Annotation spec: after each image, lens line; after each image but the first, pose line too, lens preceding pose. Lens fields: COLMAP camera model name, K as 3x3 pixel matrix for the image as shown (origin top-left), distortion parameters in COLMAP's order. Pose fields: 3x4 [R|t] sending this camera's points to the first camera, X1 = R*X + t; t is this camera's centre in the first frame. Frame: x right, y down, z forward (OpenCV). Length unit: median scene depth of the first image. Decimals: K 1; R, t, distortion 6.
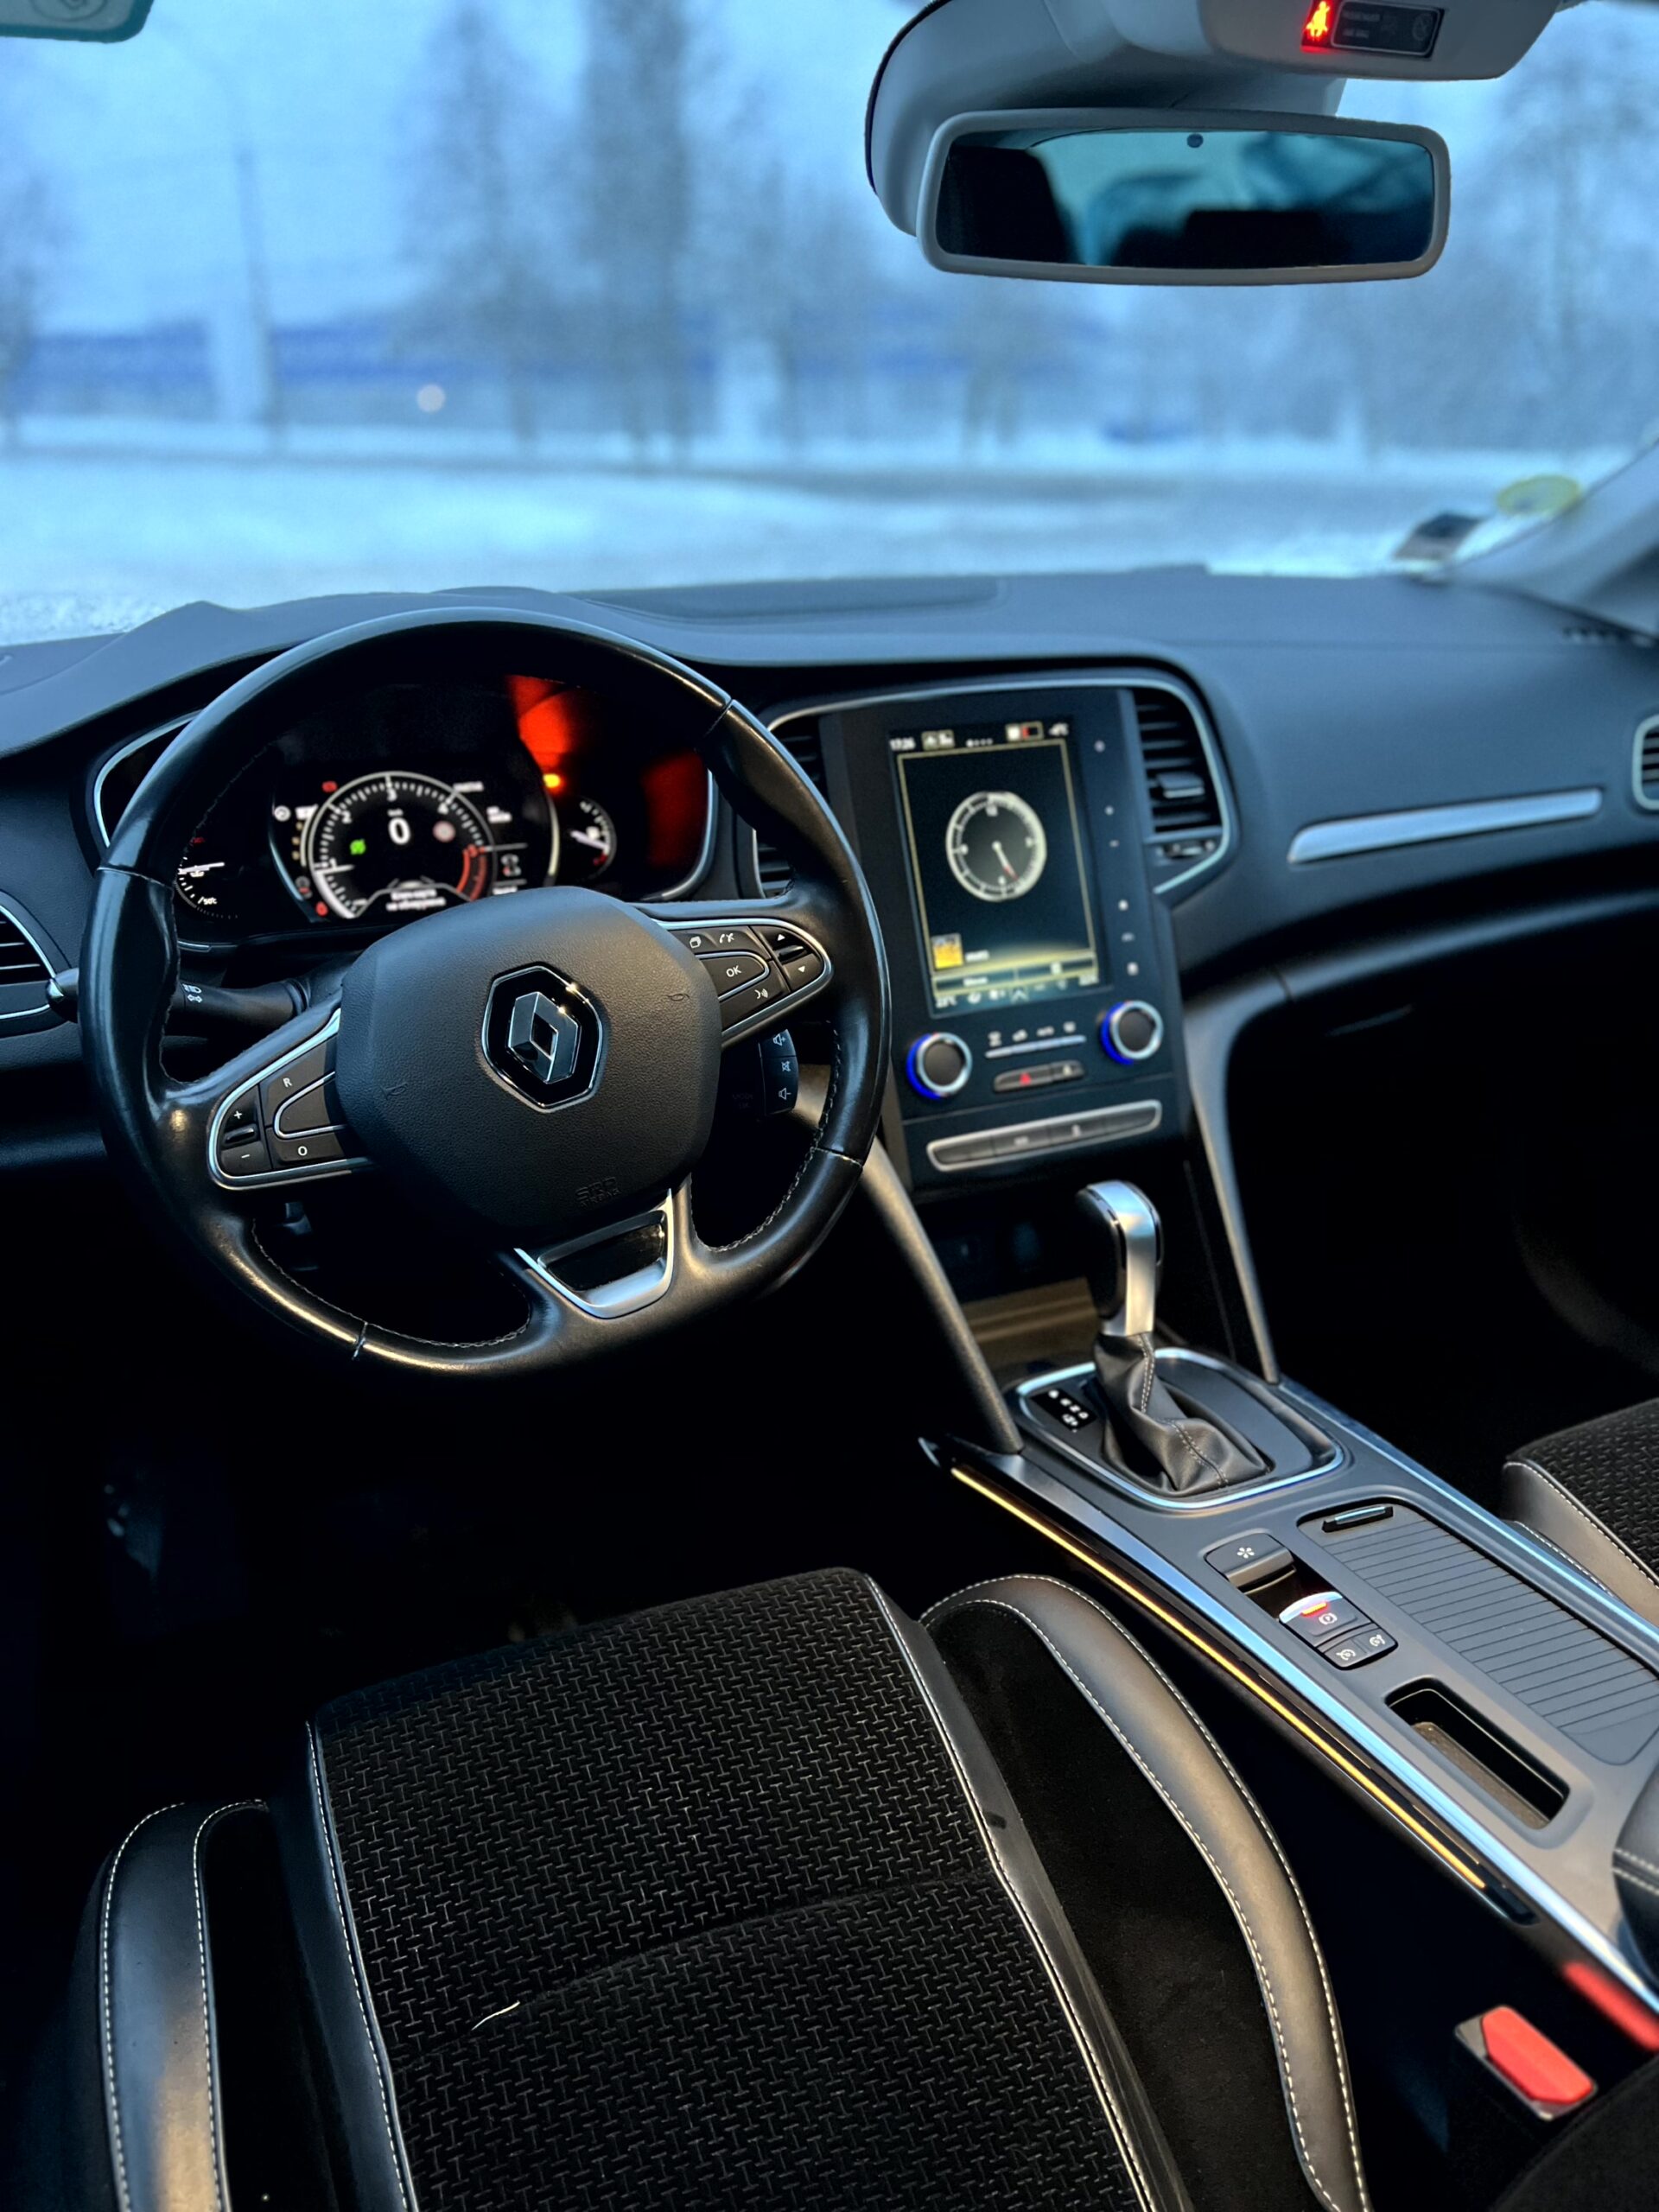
lens RADIAL K [[1655.9, 0, 835.3], [0, 1655.9, 1118.3], [0, 0, 1]] dist [0.223516, -0.002233]
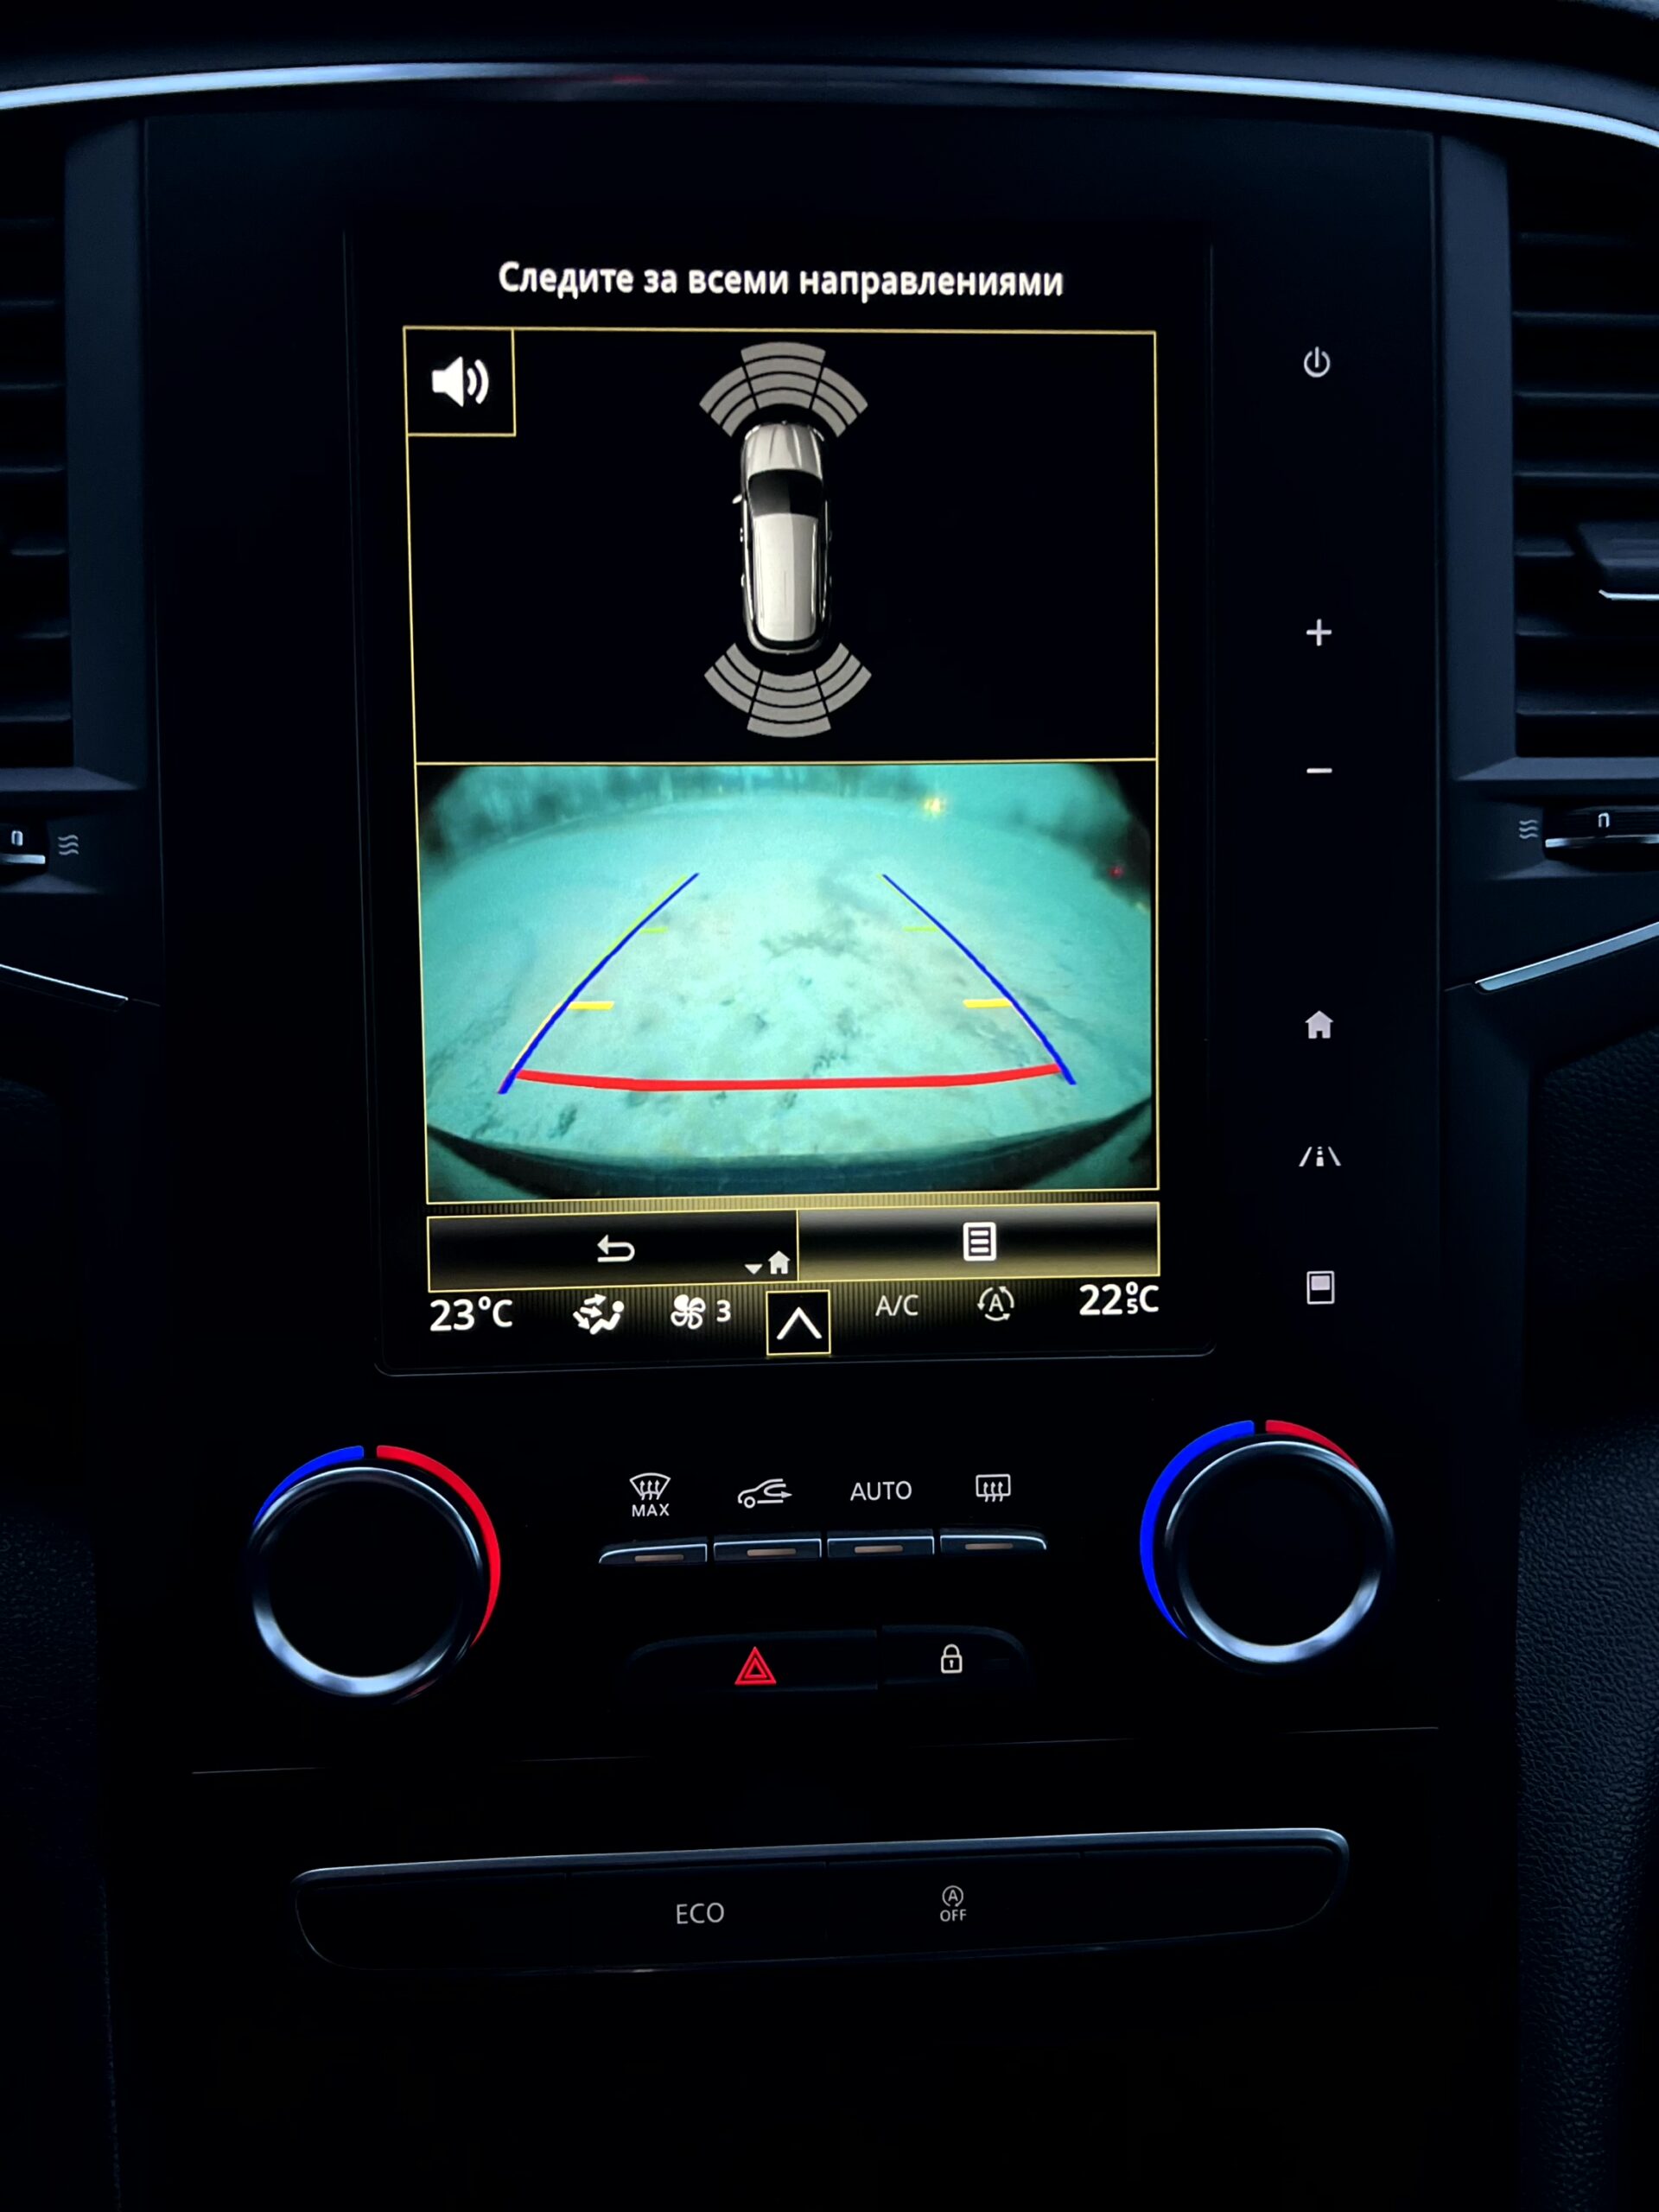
lens RADIAL K [[1629.2, 0, 829.5], [0, 1629.2, 1106.0], [0, 0, 1]] dist [0.068650, -0.099351]
pose [[0.934846, 0.151973, -0.320884, 0.187792], [-0.148195, 0.988291, 0.036319, -0.116140], [0.322646, 0.013601, 0.946422, 0.763673]]
